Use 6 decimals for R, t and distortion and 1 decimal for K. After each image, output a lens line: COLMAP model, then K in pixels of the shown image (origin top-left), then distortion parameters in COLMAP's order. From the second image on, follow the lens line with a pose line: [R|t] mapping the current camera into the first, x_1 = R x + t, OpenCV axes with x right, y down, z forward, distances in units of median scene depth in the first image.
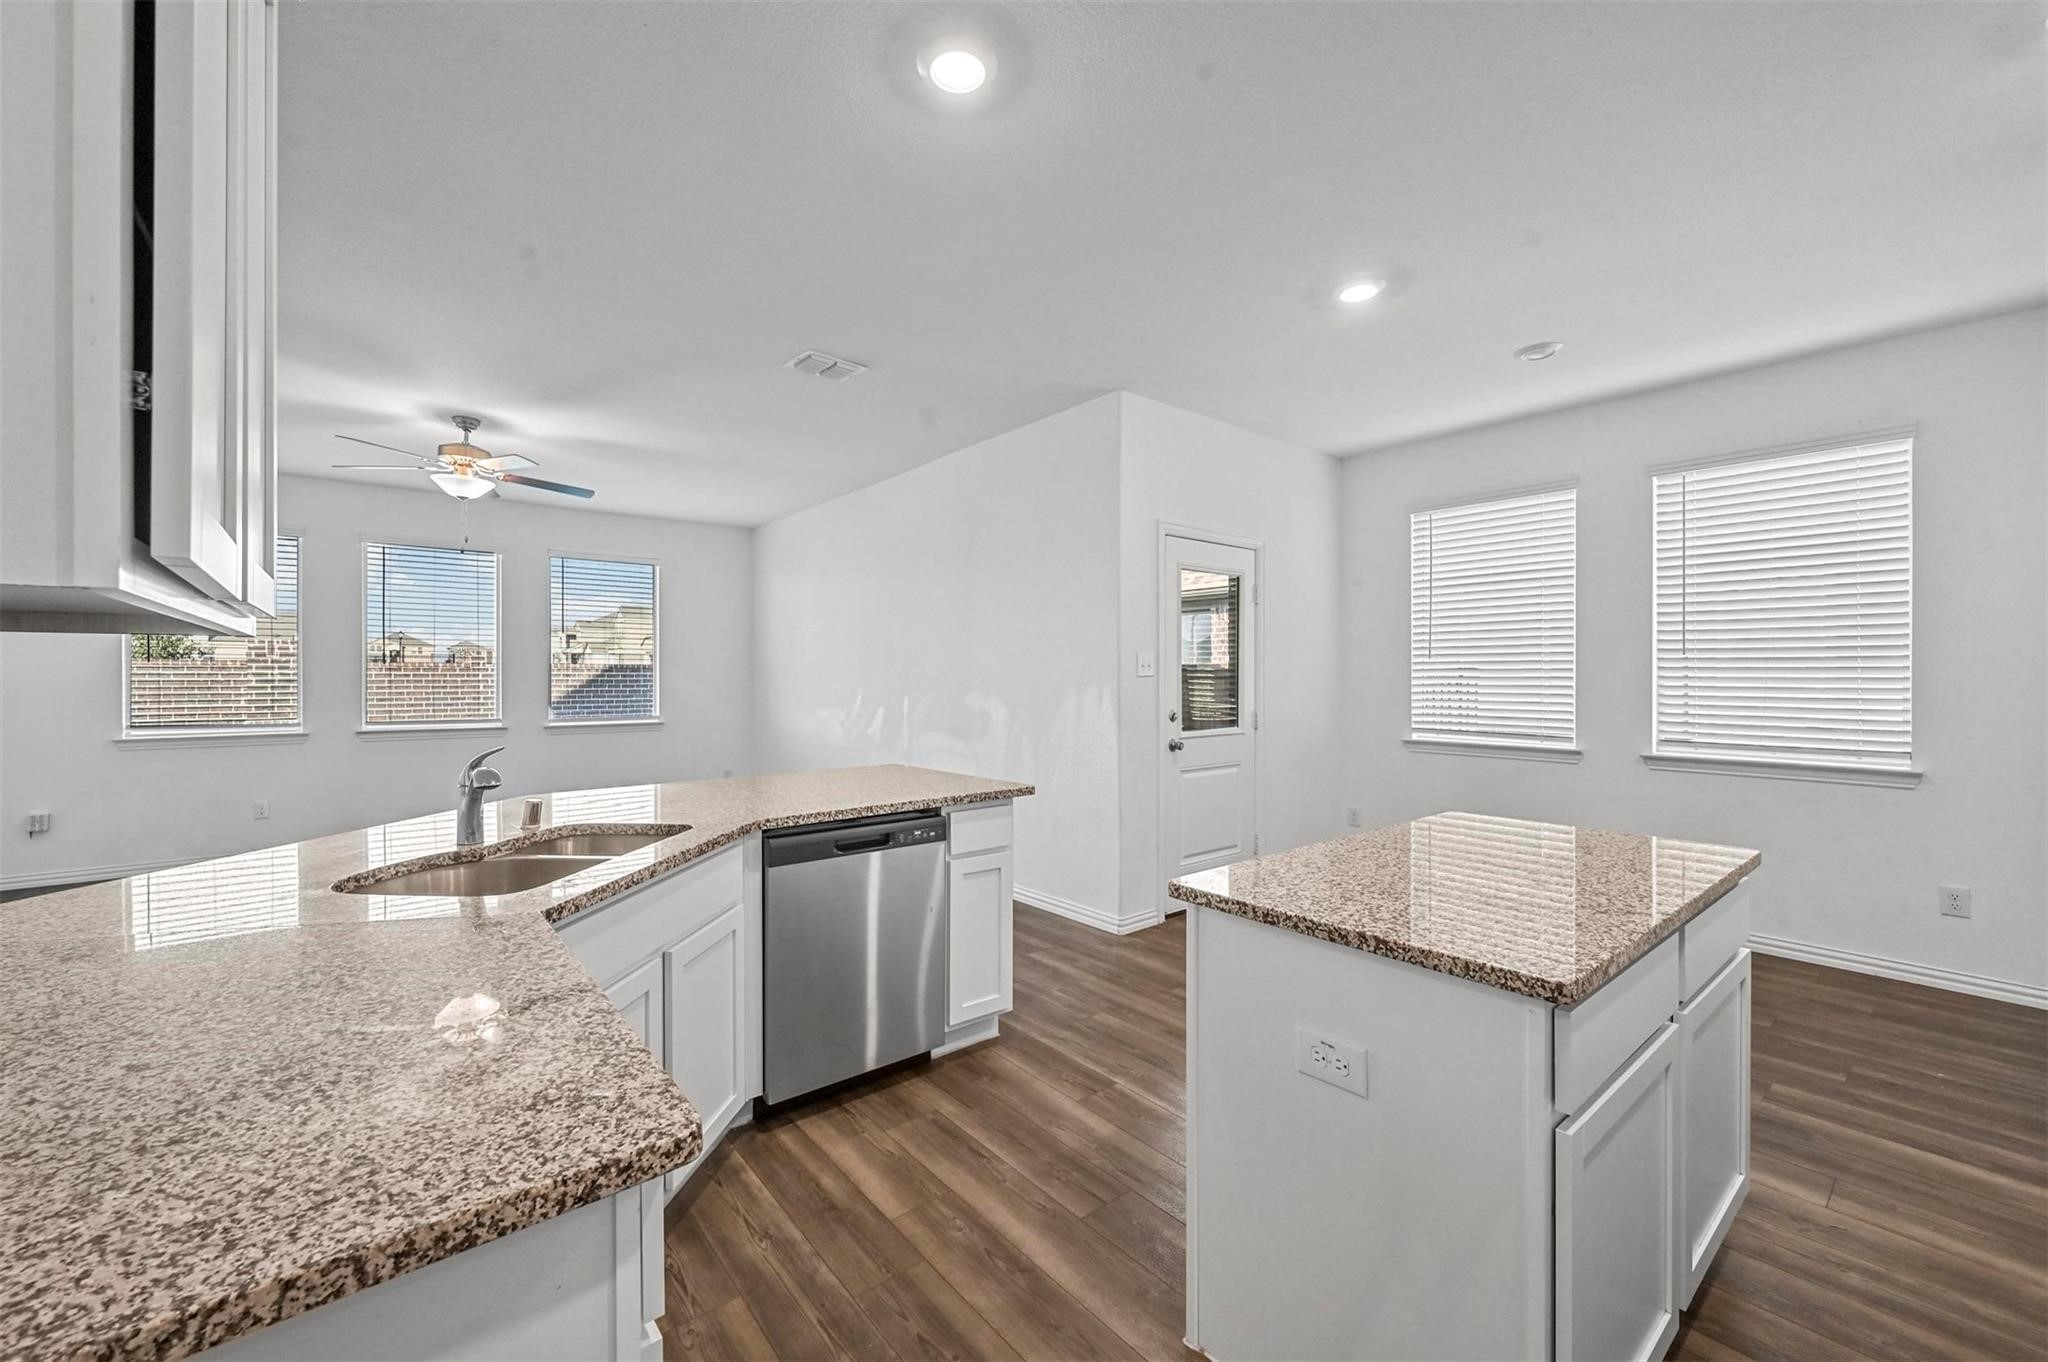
lens RADIAL K [[811.2, 0, 1024.0], [0, 811.2, 681.0], [0, 0, 1]] dist [-0.001493, 0.000074]
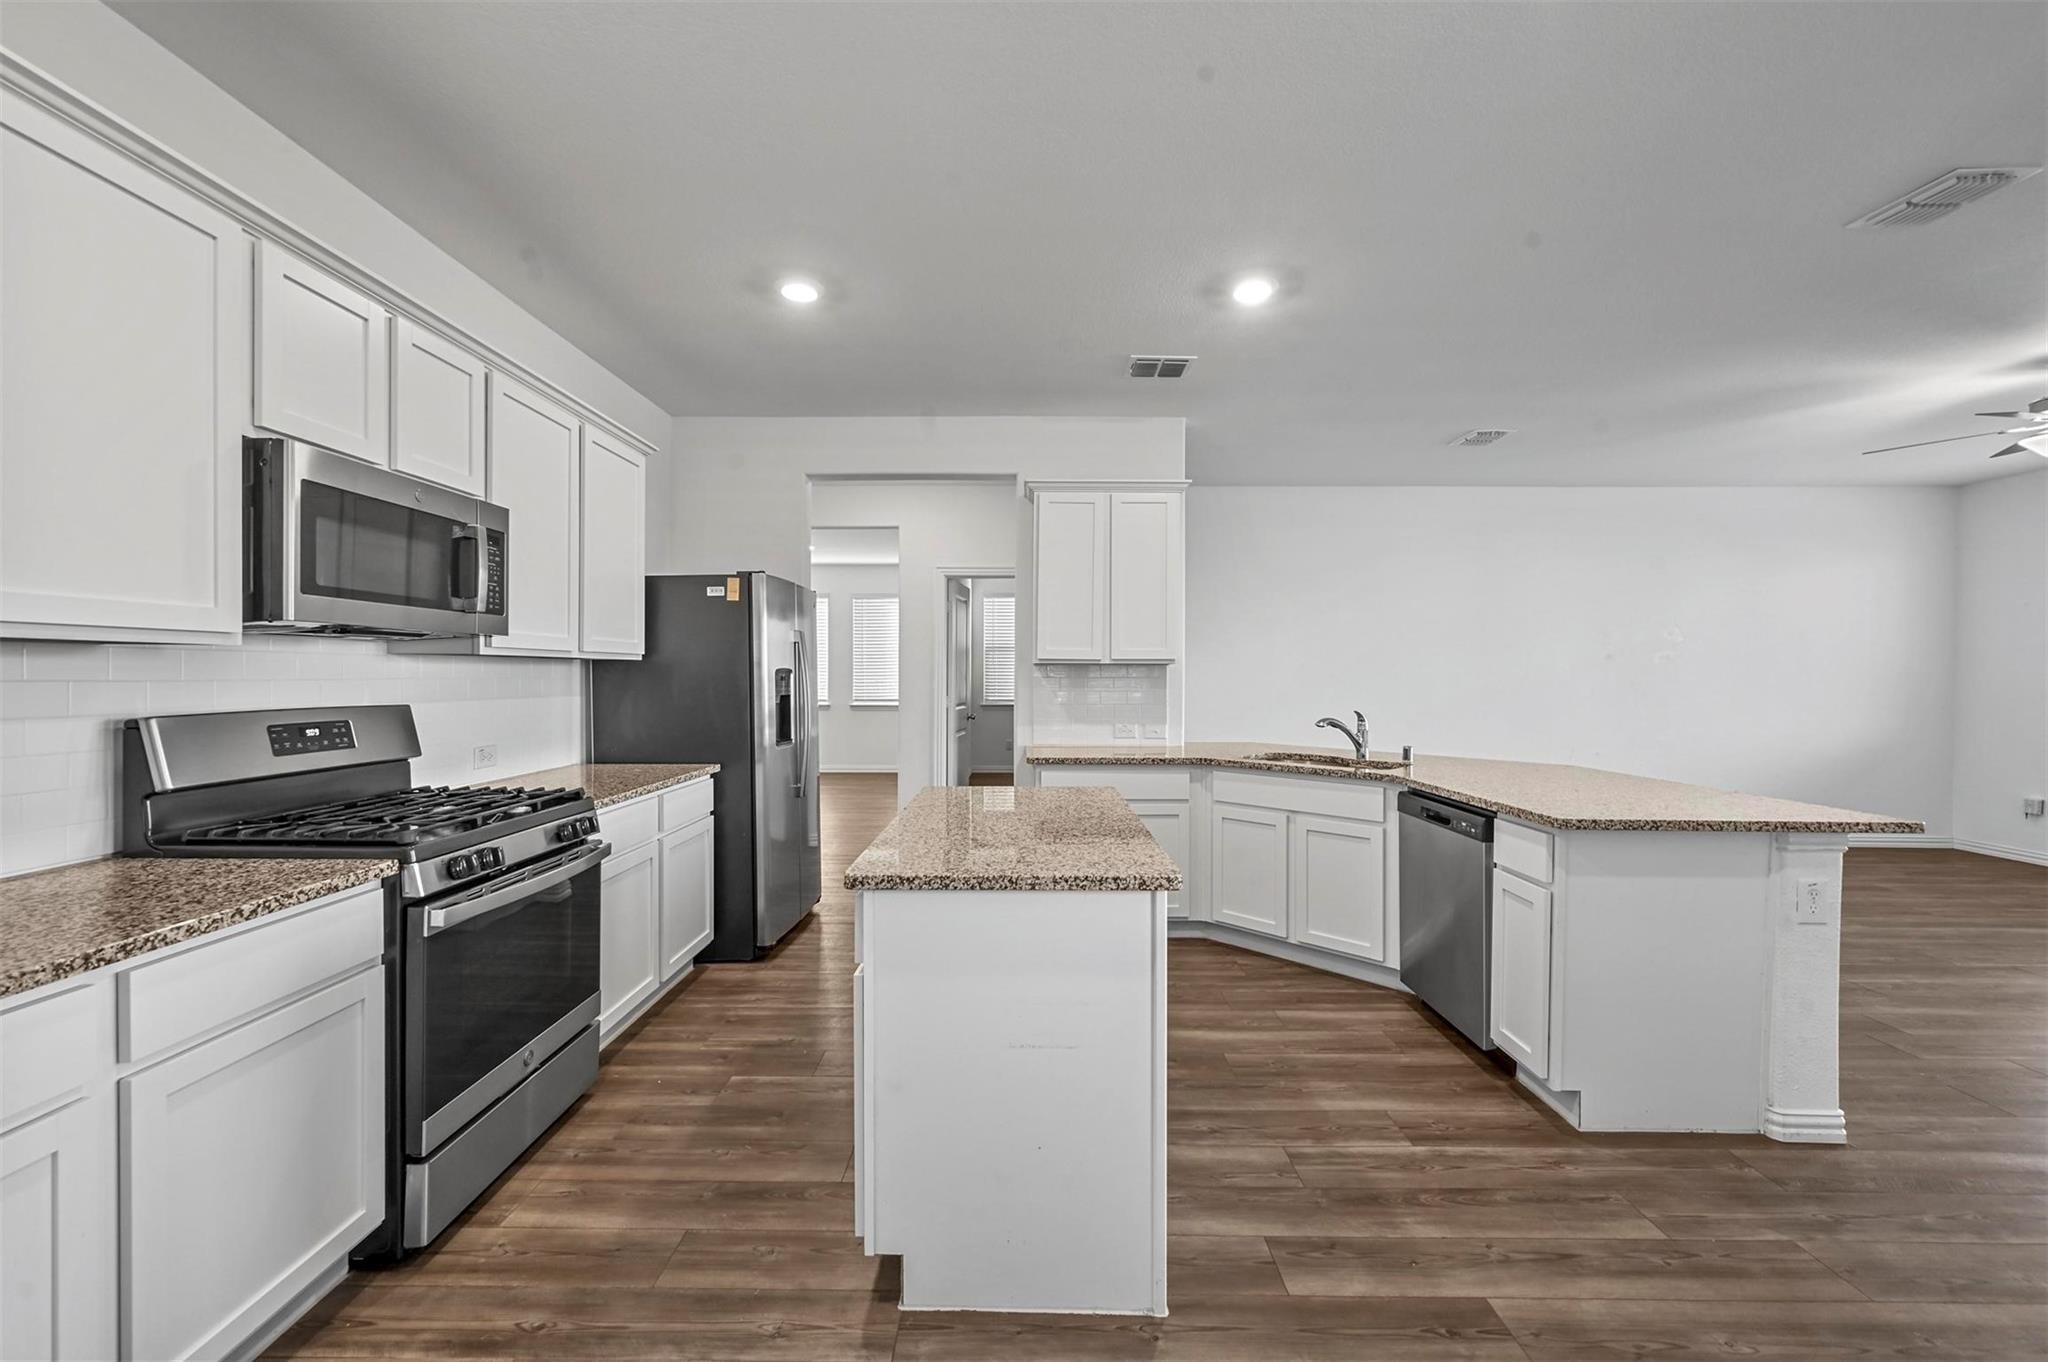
lens RADIAL K [[811.2, 0, 1024.0], [0, 811.2, 681.0], [0, 0, 1]] dist [-0.001493, 0.000074]
pose [[-0.637834, 0.004607, -0.770160, 1.001429], [-0.007767, 0.999893, 0.012414, -0.009842], [0.770135, 0.013900, -0.637729, 1.169293]]
